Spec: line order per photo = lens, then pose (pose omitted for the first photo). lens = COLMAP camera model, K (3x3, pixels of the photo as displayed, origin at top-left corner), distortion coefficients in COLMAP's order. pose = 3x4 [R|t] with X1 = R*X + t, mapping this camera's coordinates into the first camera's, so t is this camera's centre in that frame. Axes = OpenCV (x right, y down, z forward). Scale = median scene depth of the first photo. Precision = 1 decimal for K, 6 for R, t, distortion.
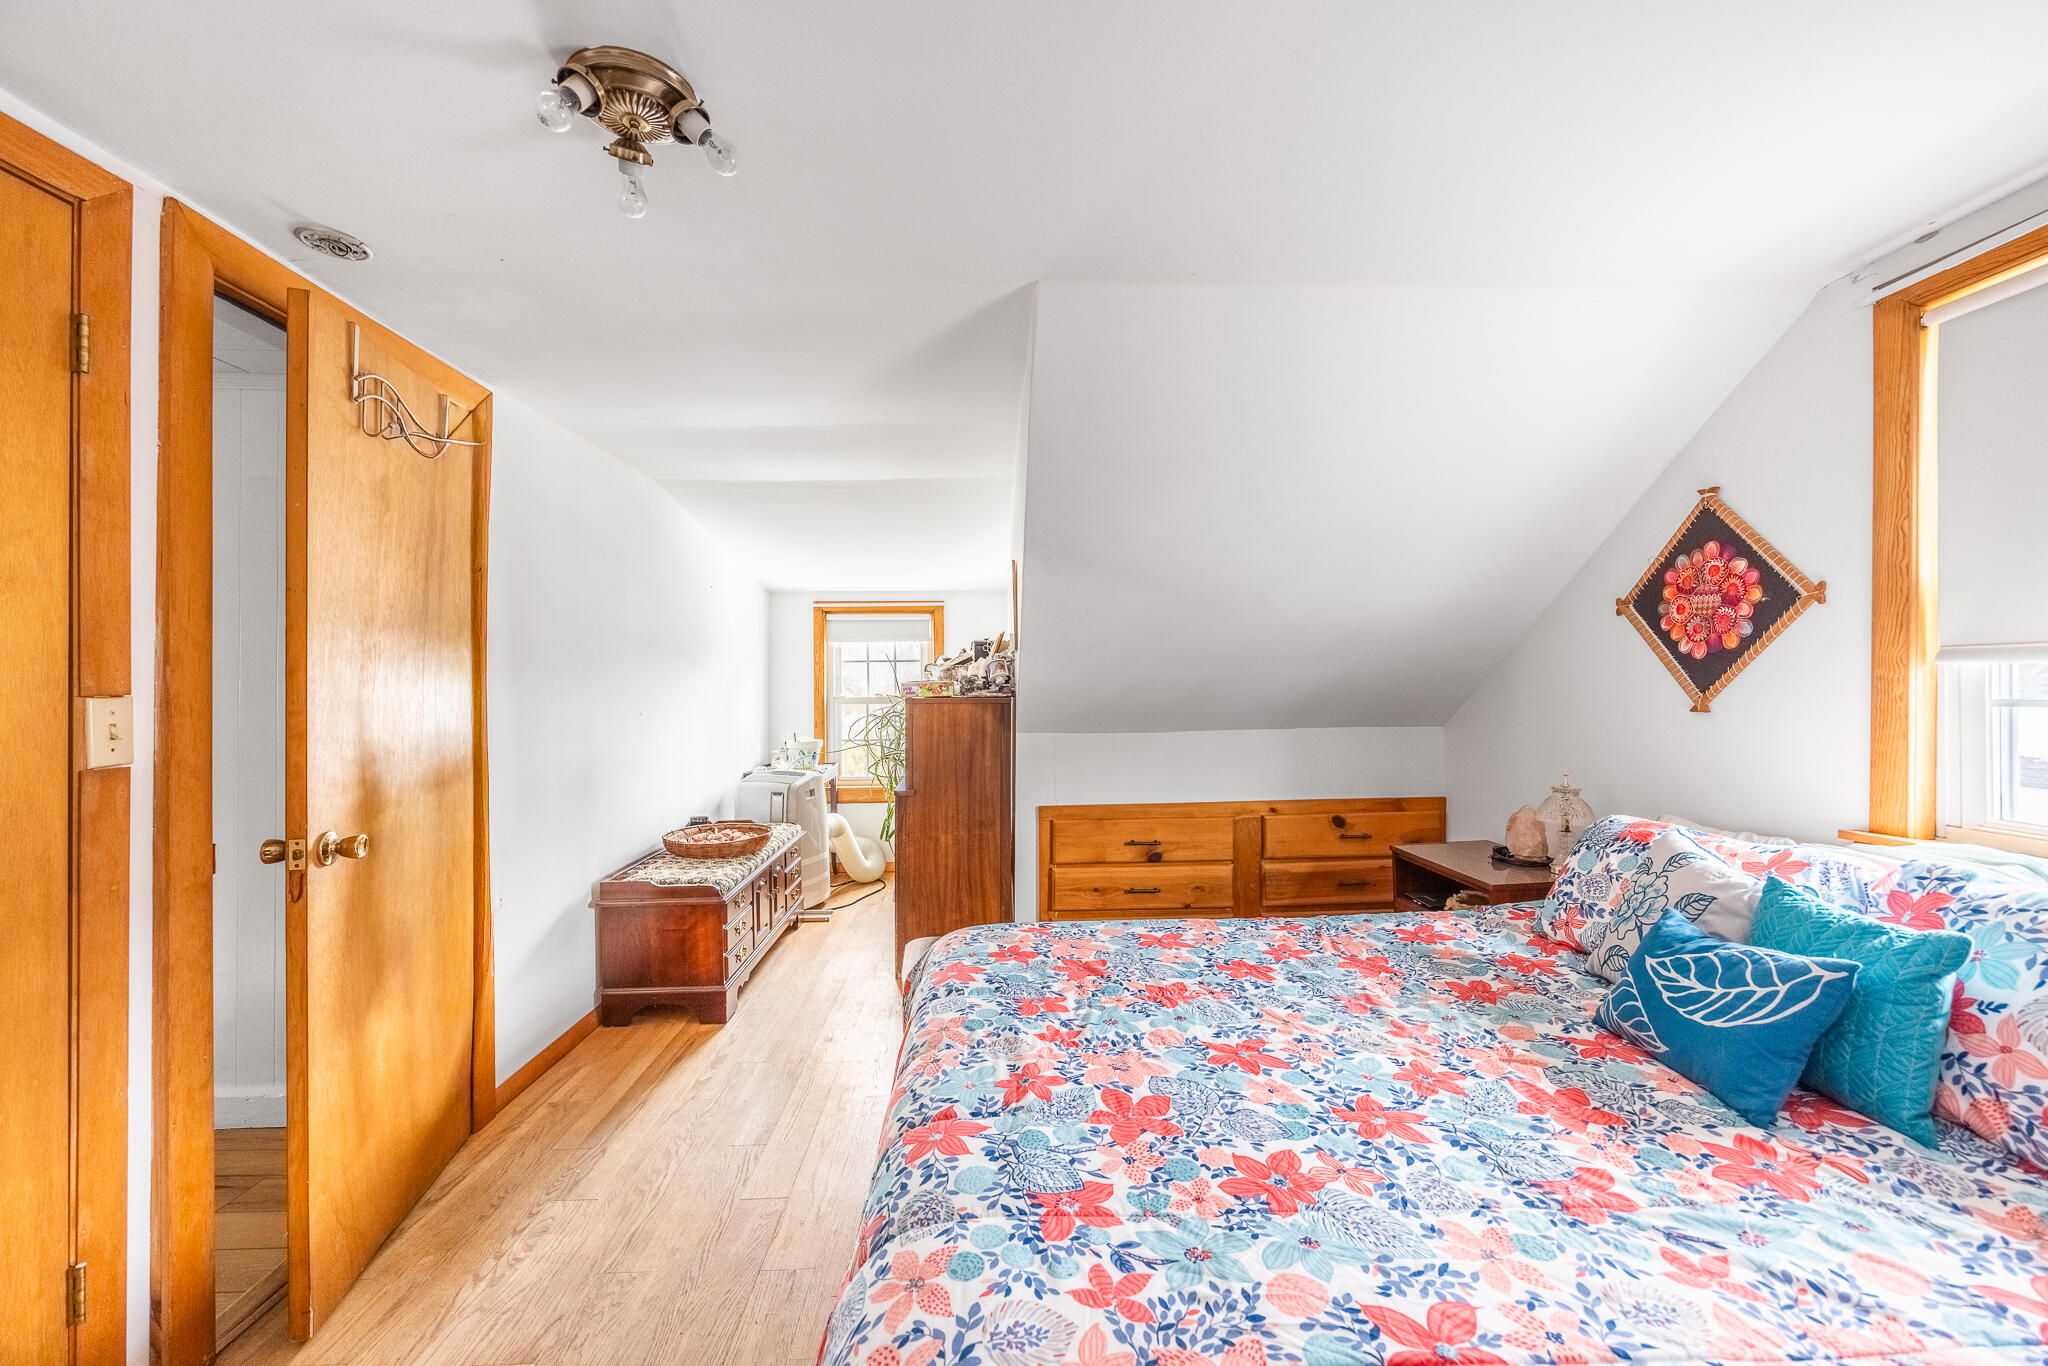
lens RADIAL K [[794.2, 0, 1038.3], [0, 794.2, 678.8], [0, 0, 1]] dist [0.000817, 0.000424]
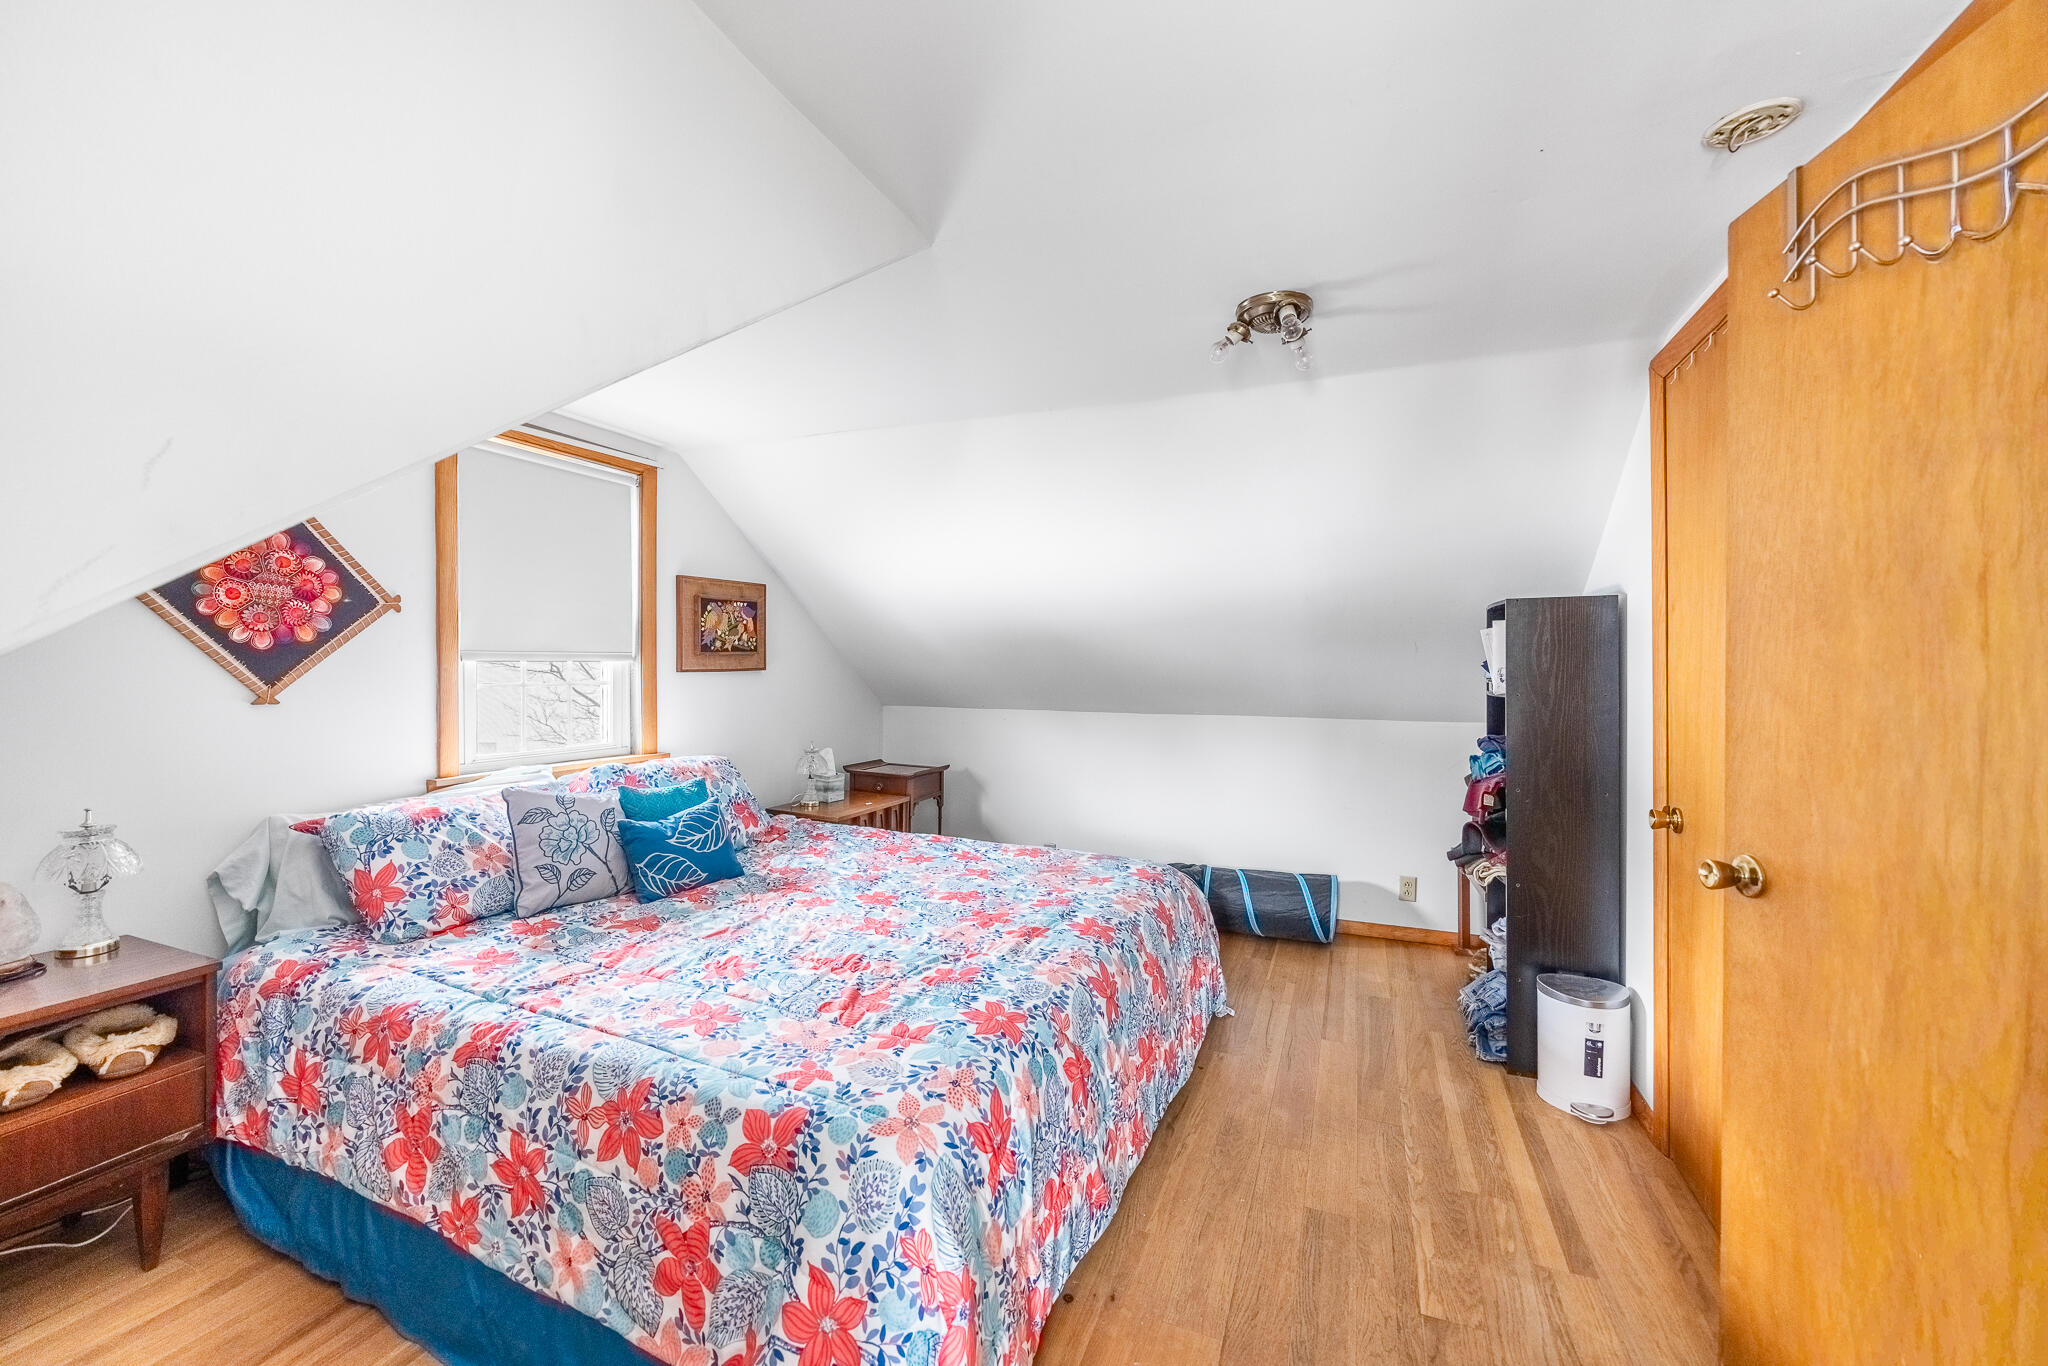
lens RADIAL K [[794.2, 0, 1028.6], [0, 794.2, 679.3], [0, 0, 1]] dist [0.000817, 0.000424]
pose [[-0.900552, 0.000684, 0.434748, -0.470067], [0.002067, 0.999994, 0.002708, 0.011285], [-0.434743, 0.003337, -0.900548, 1.640137]]
